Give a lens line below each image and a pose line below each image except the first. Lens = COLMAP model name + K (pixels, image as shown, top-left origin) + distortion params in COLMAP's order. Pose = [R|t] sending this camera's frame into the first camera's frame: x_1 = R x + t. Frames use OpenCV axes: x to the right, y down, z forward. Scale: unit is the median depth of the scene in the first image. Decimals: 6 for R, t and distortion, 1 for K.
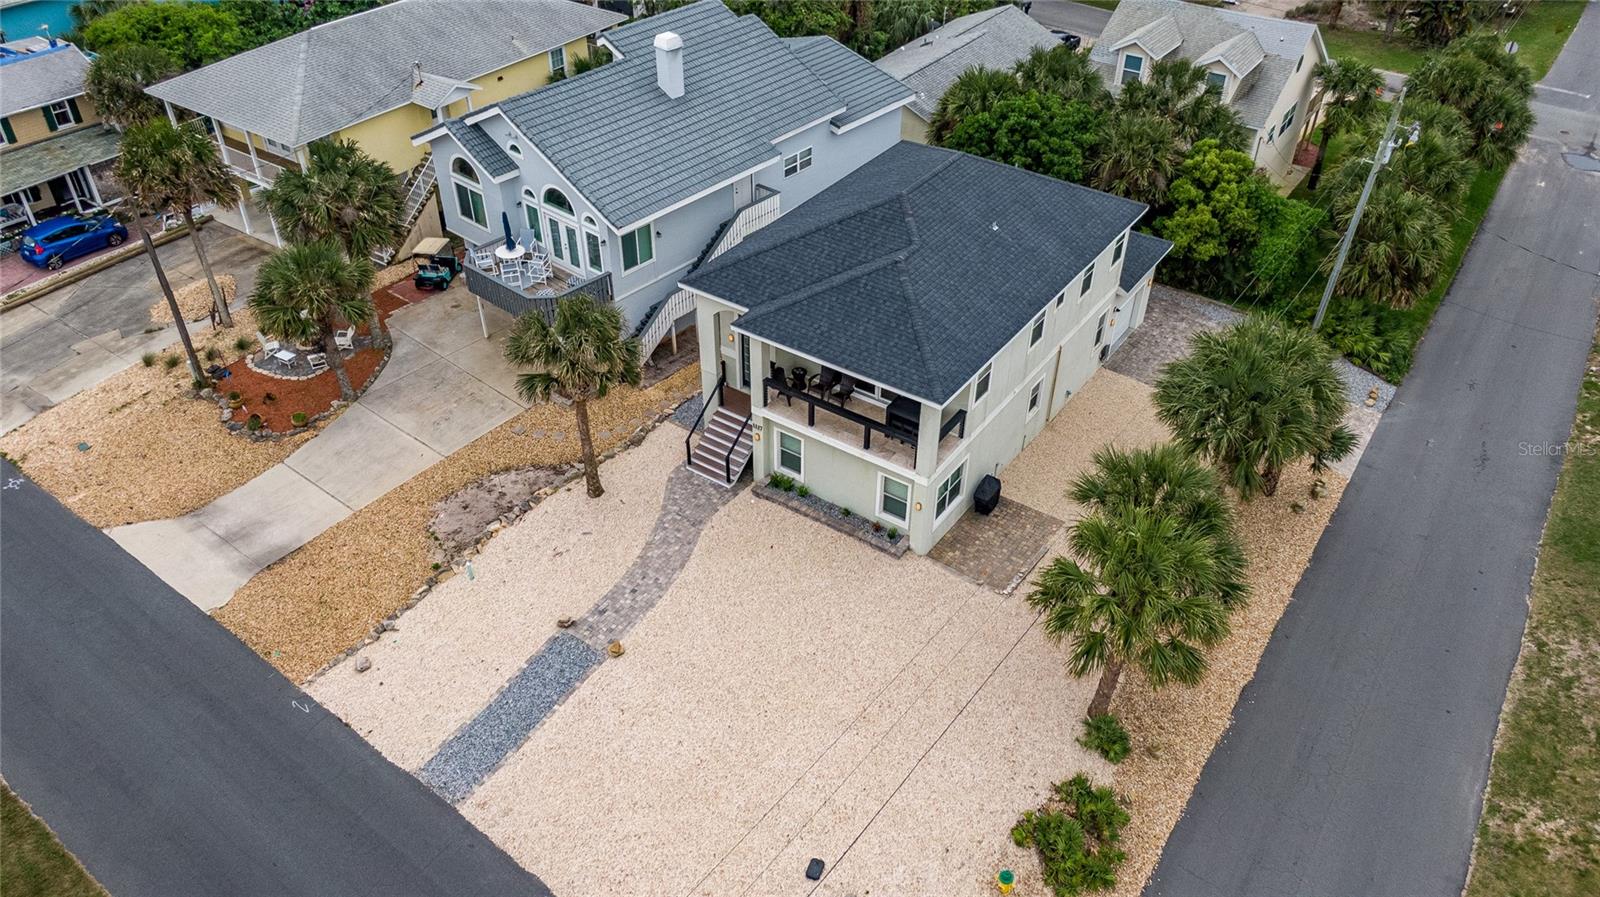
lens RADIAL K [[1157.6, 0, 800.0], [0, 1157.6, 448.5], [0, 0, 1]] dist [0.009227, -0.004714]
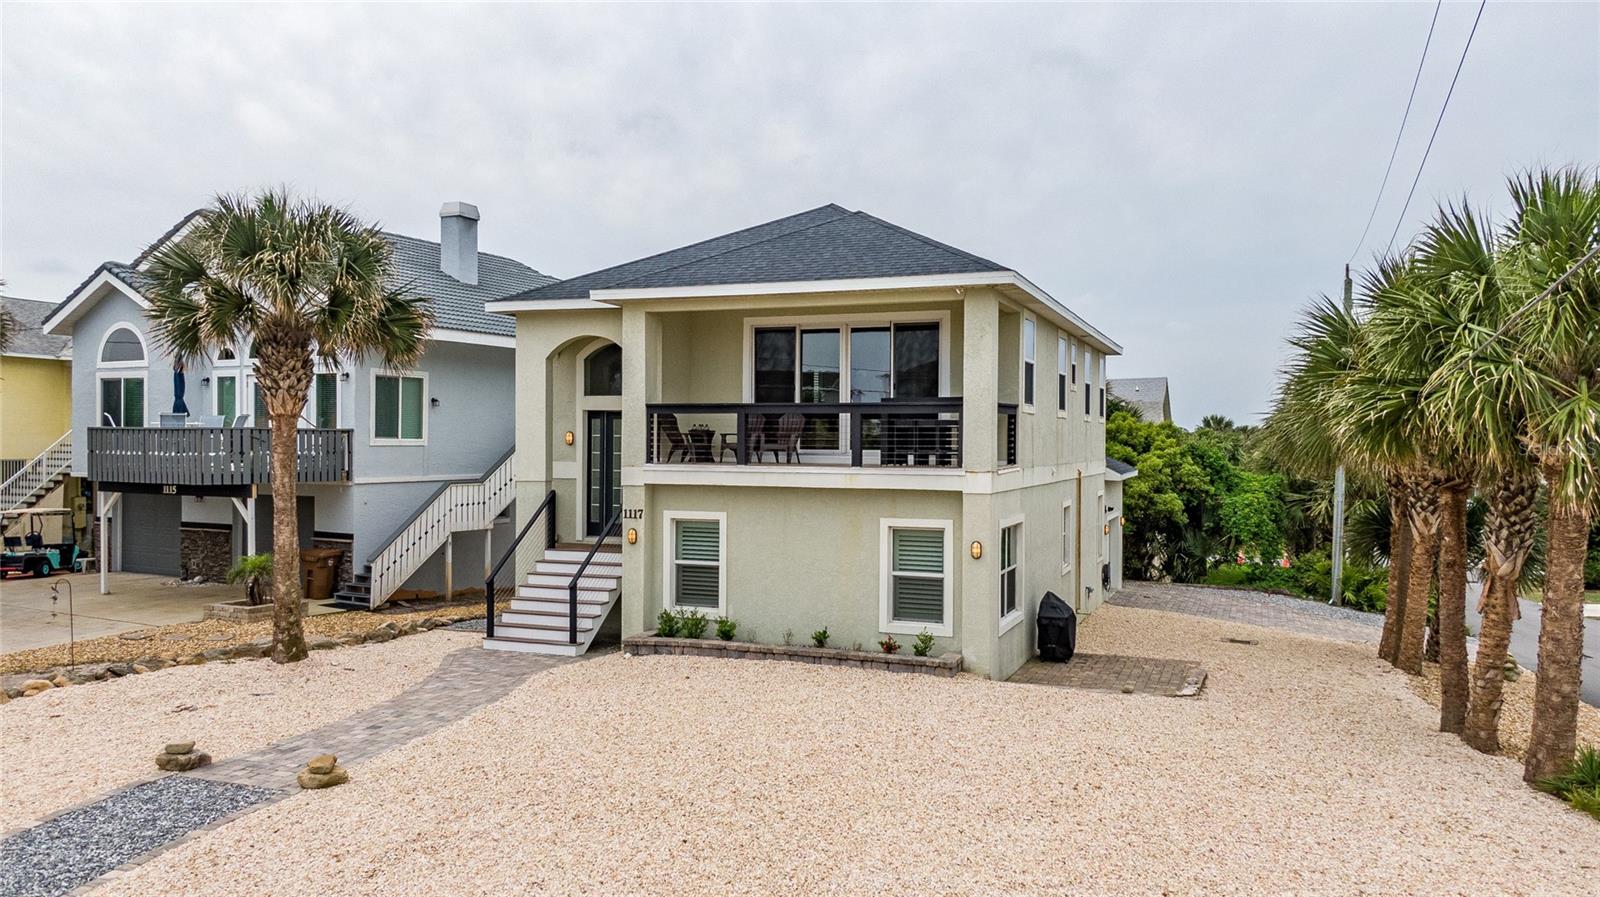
lens RADIAL K [[1162.2, 0, 830.7], [0, 1162.2, 454.1], [0, 0, 1]] dist [-0.029981, 0.000371]
pose [[0.966356, 0.006545, 0.257125, -0.084301], [0.147640, 0.804470, -0.575353, 0.273191], [-0.210615, 0.593958, 0.776438, 0.531836]]
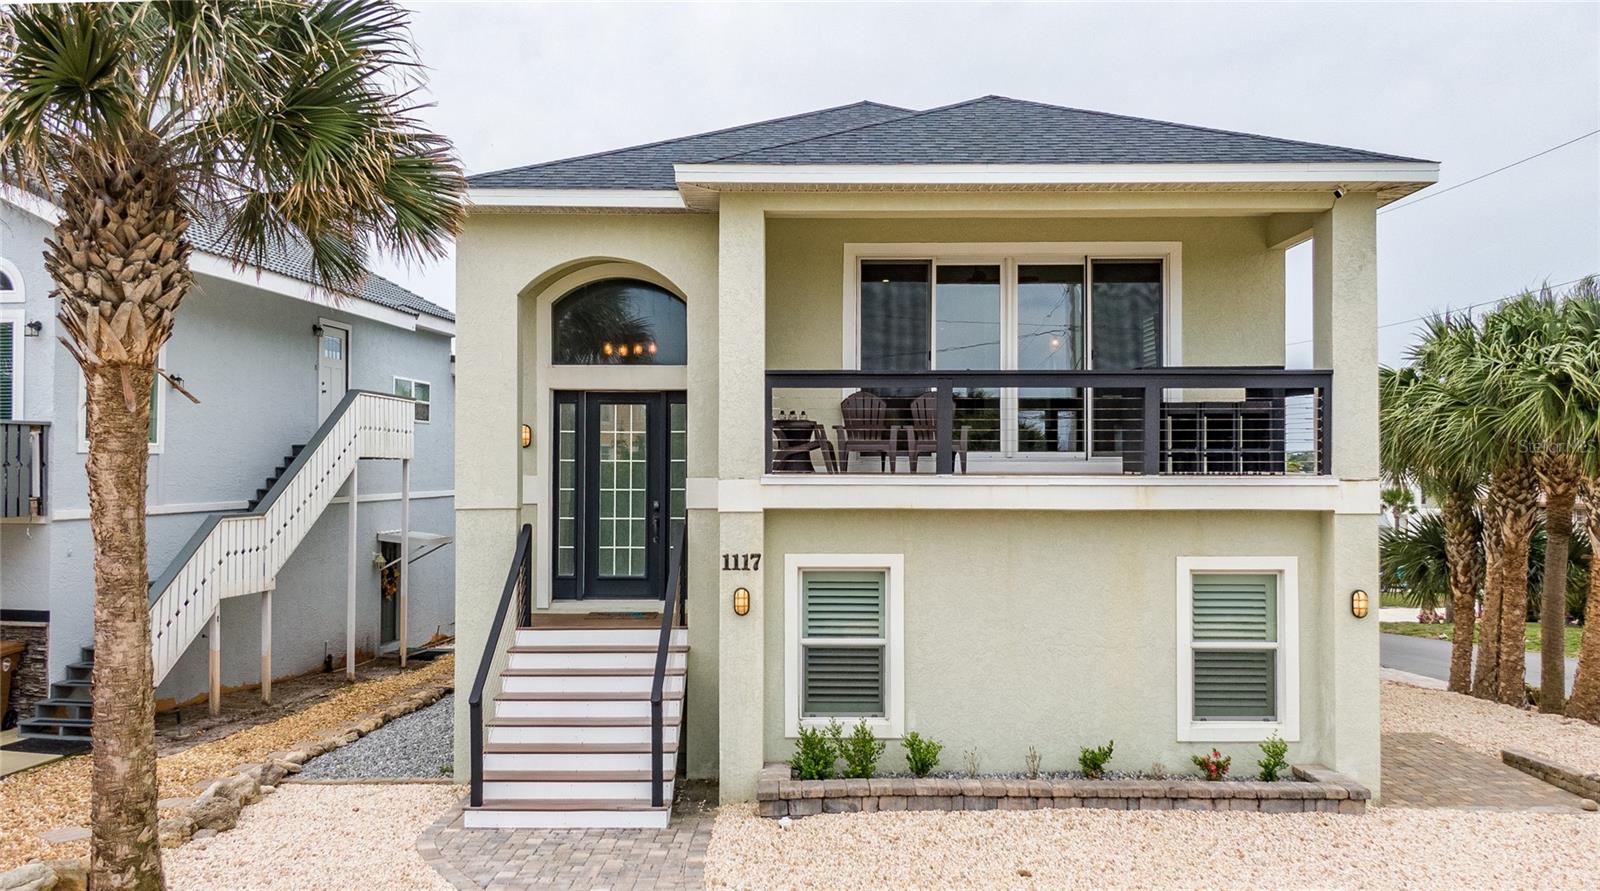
lens RADIAL K [[1193.9, 0, 800.0], [0, 1193.9, 445.5], [0, 0, 1]] dist [0.002573, -0.010751]
pose [[0.828854, 0.013098, 0.559311, -0.194676], [0.335300, 0.788658, -0.515357, 0.121240], [-0.447855, 0.614693, 0.649291, 0.747027]]
